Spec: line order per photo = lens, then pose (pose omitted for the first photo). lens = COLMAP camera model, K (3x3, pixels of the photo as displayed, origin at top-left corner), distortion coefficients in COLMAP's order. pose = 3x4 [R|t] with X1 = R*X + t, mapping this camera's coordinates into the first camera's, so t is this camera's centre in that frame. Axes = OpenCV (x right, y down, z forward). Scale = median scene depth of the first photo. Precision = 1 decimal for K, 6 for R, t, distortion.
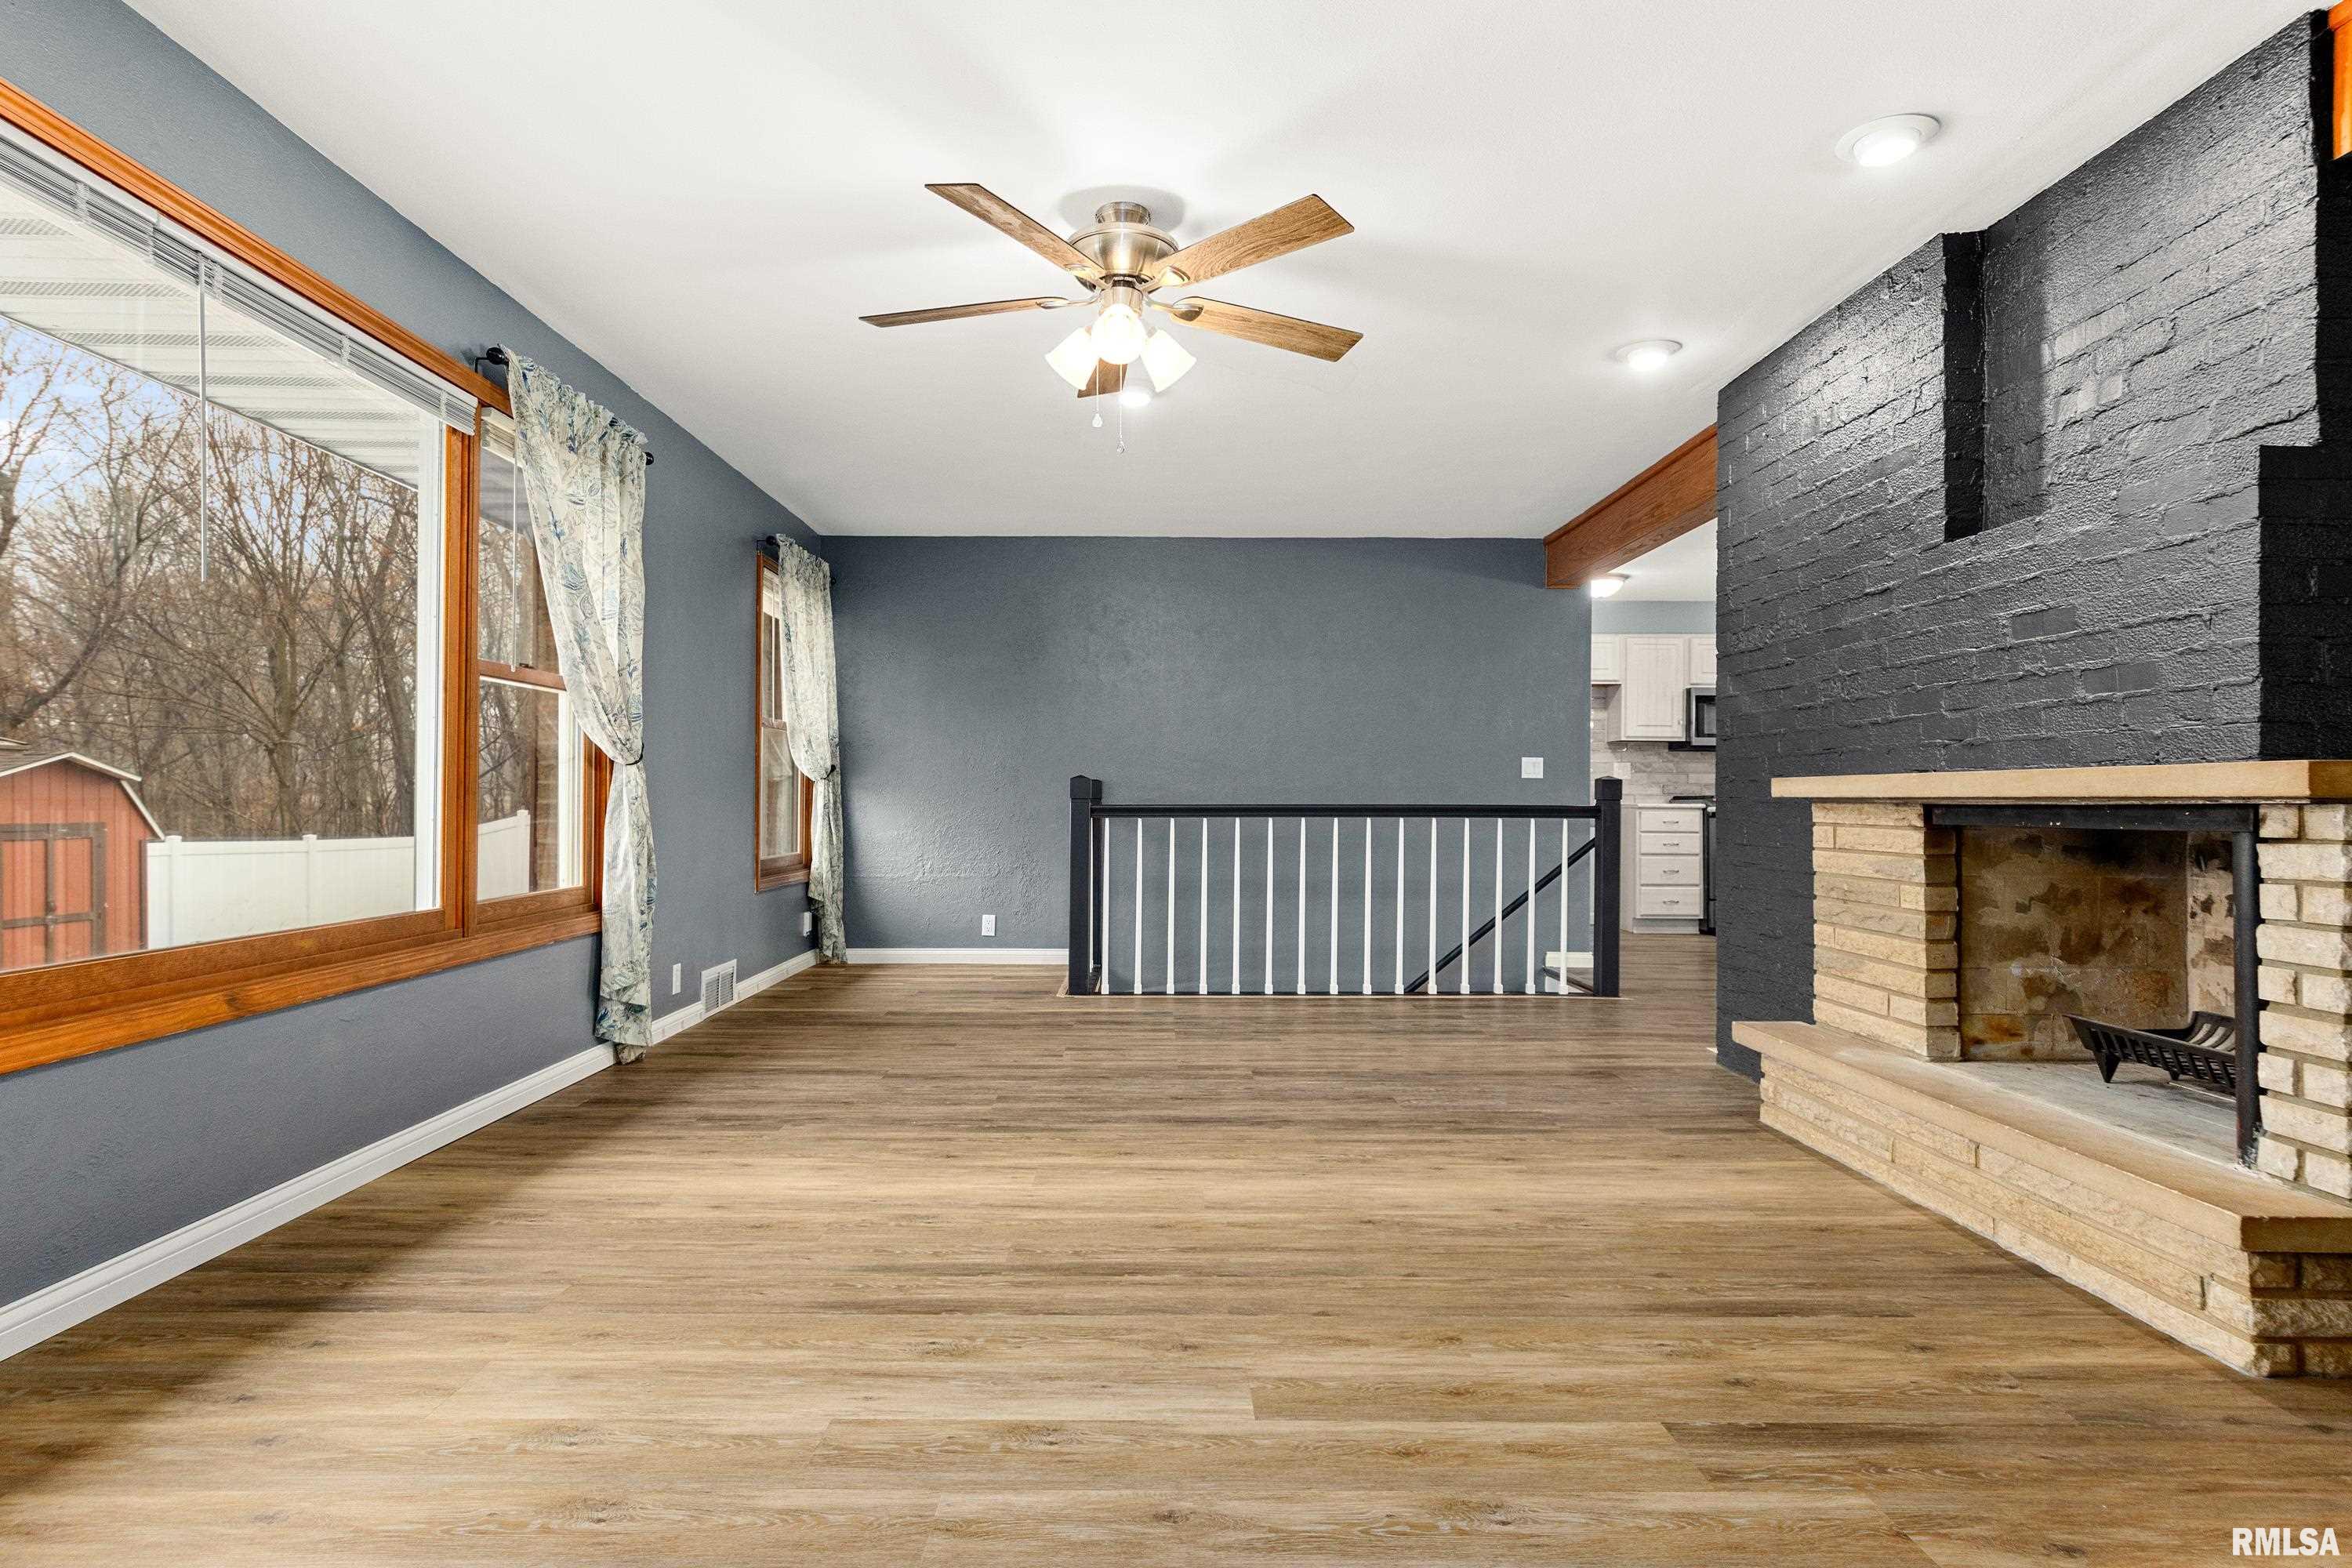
lens RADIAL K [[1227.2, 0, 1152.9], [0, 1227.2, 785.3], [0, 0, 1]] dist [0.002830, -0.000008]
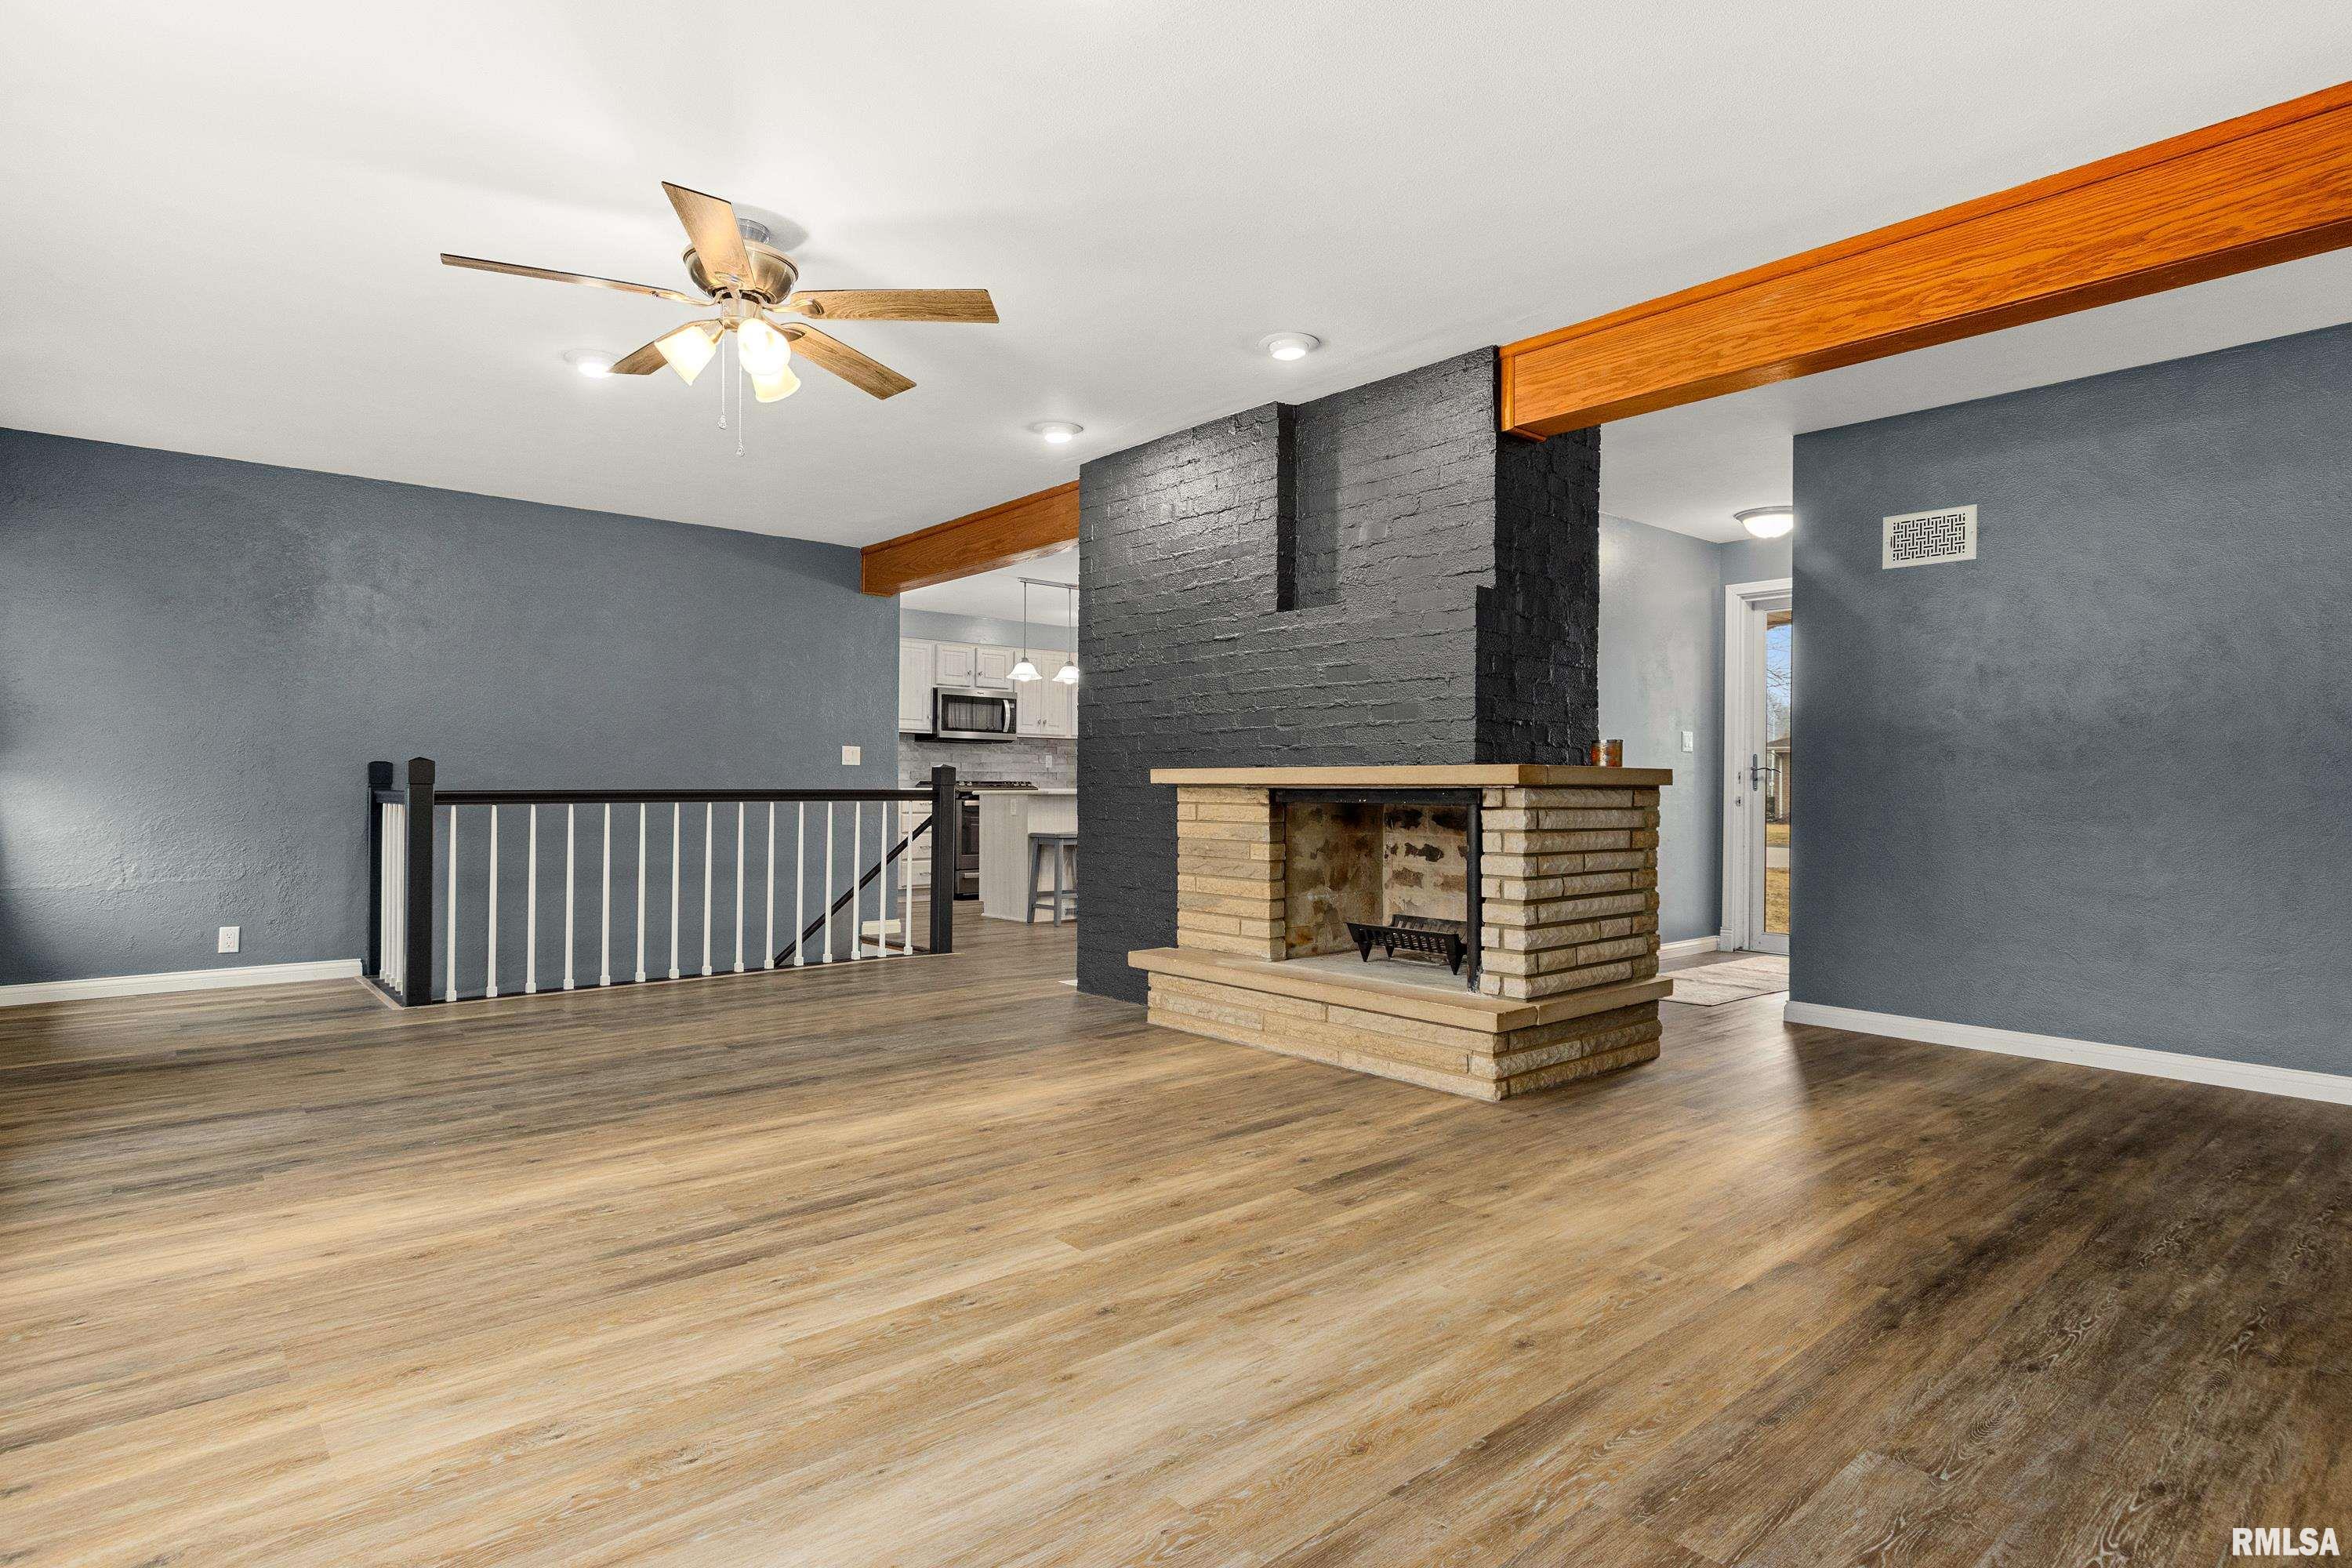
lens RADIAL K [[1227.2, 0, 1160.4], [0, 1227.2, 785.1], [0, 0, 1]] dist [0.002830, -0.000008]
pose [[0.760677, -0.000523, 0.649131, -0.431623], [-0.007680, 0.999922, 0.009806, -0.002018], [-0.649086, -0.012444, 0.760614, -0.037394]]
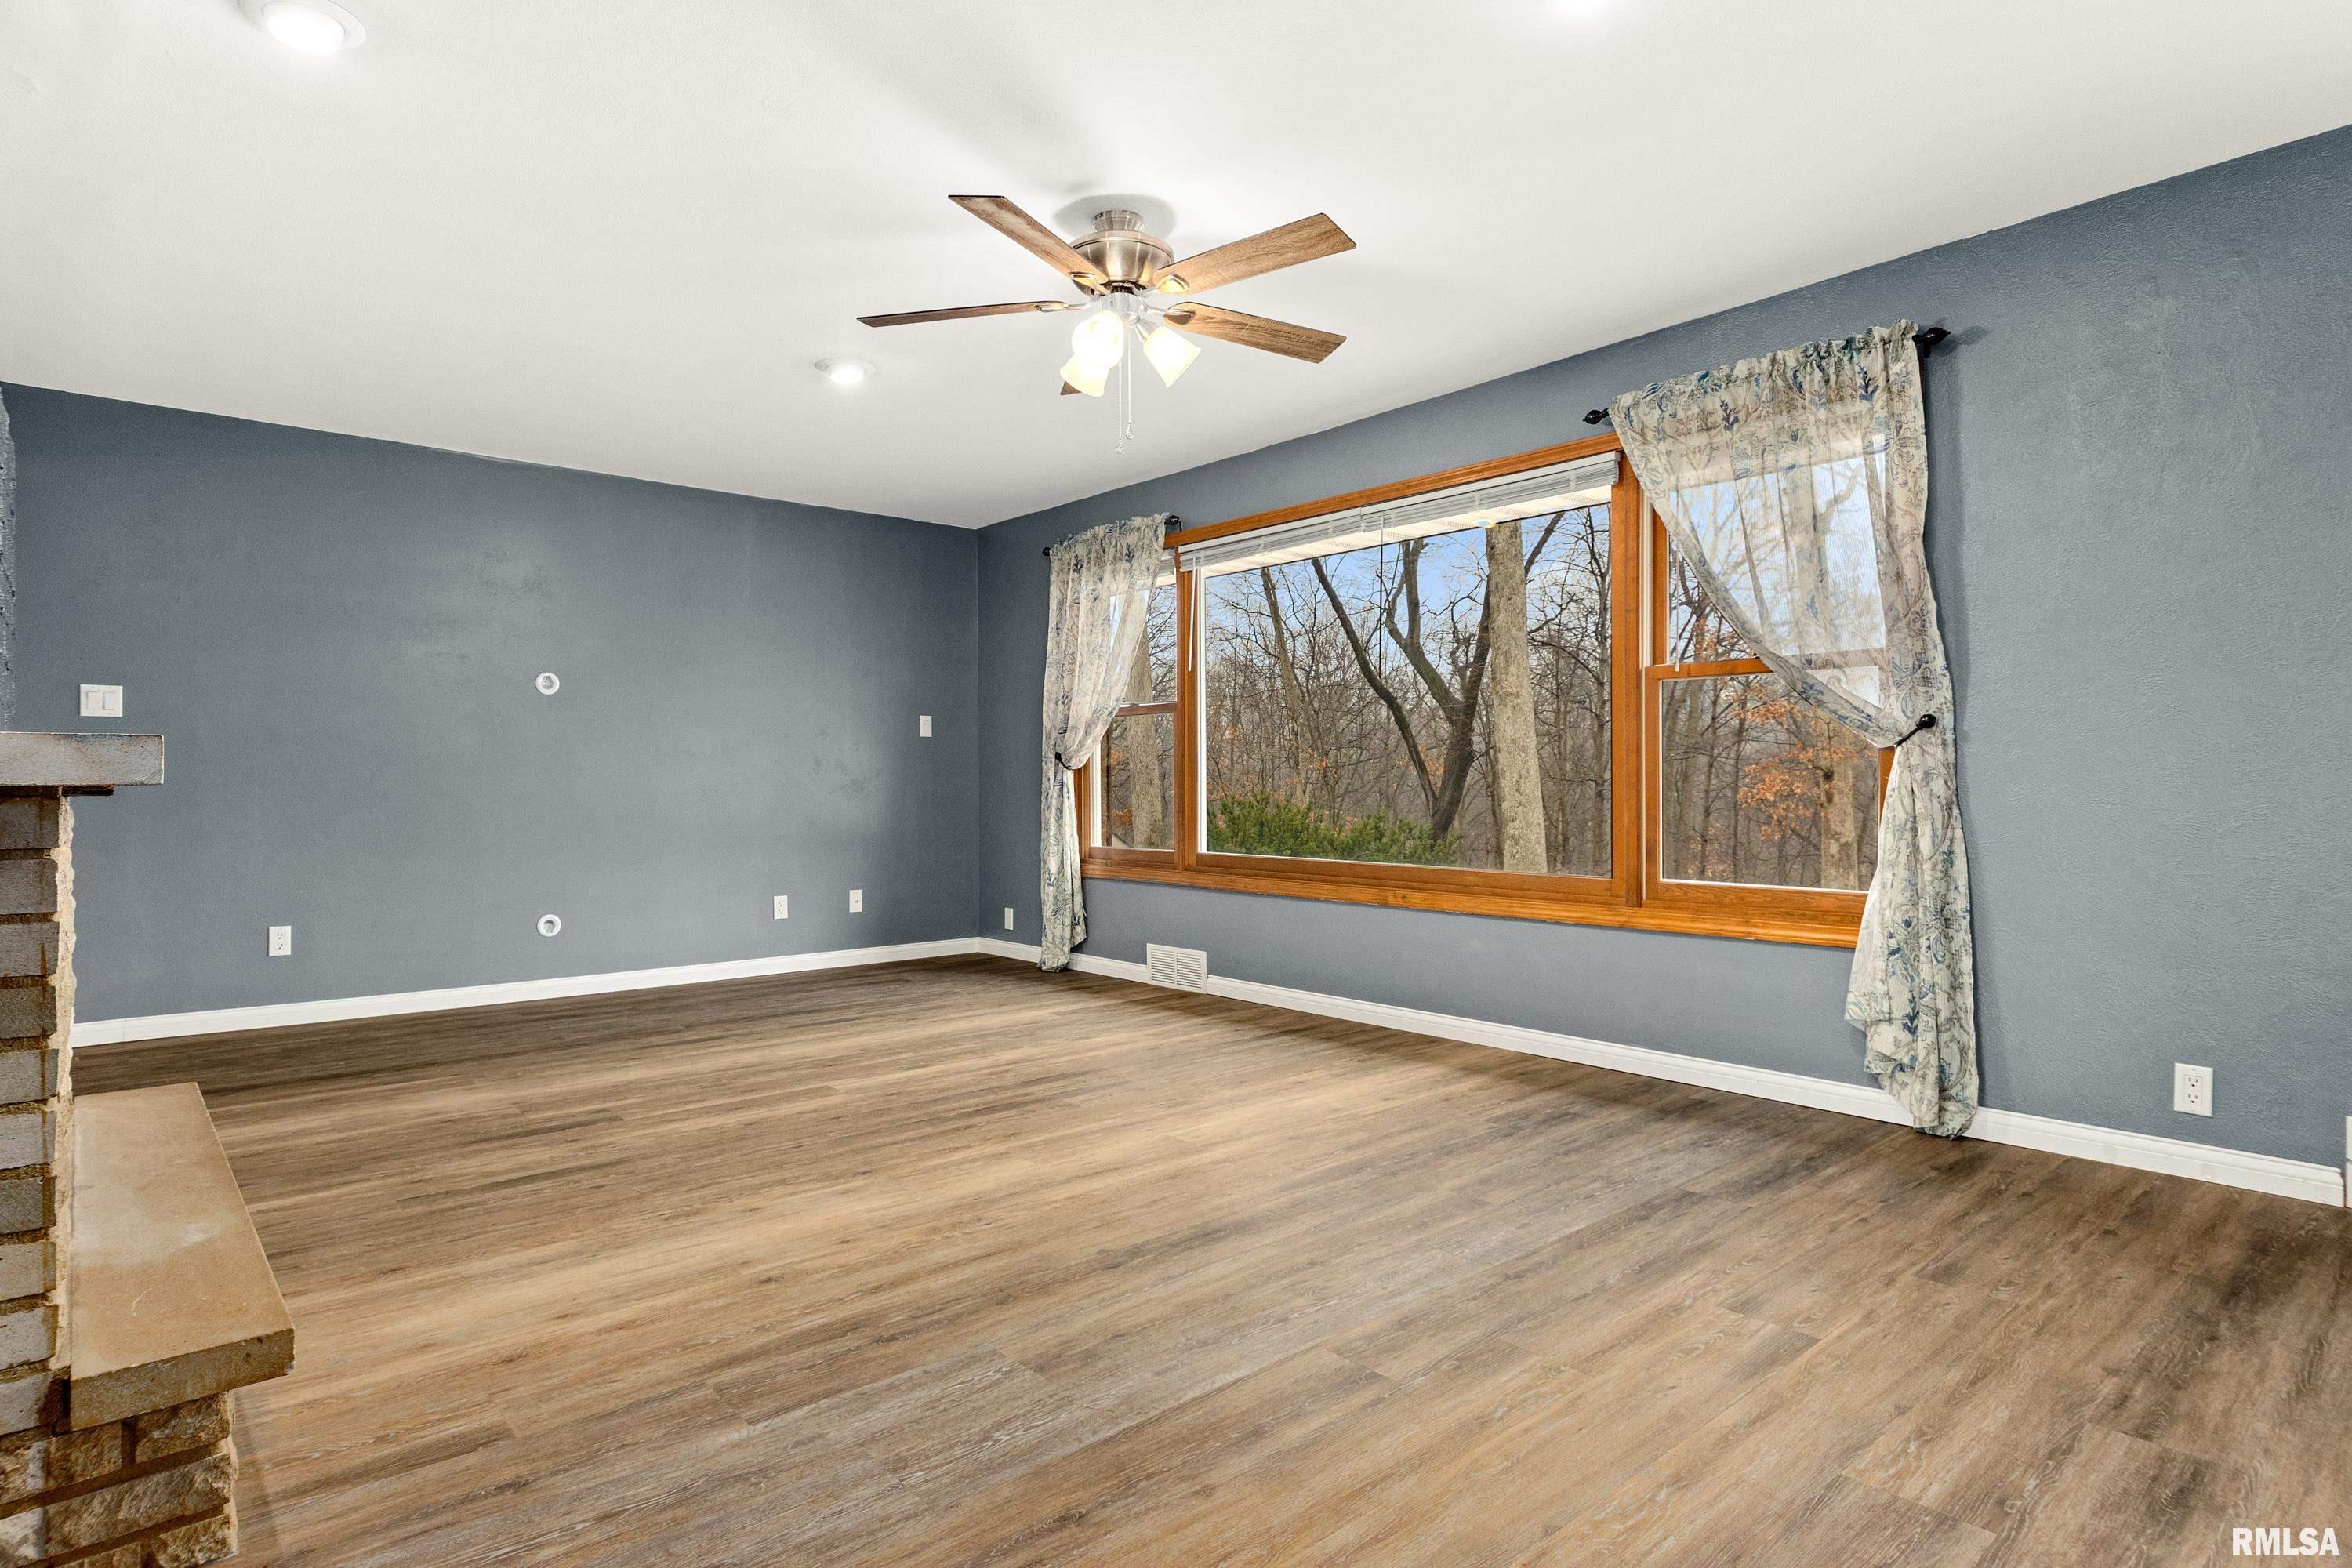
lens RADIAL K [[1232.2, 0, 1167.1], [0, 1232.2, 774.6], [0, 0, 1]] dist [-0.002204, -0.004467]
pose [[-0.752442, -0.007918, -0.658611, 0.621287], [0.005755, 0.999811, -0.018595, 0.018235], [0.658633, -0.017782, -0.752254, 1.786285]]
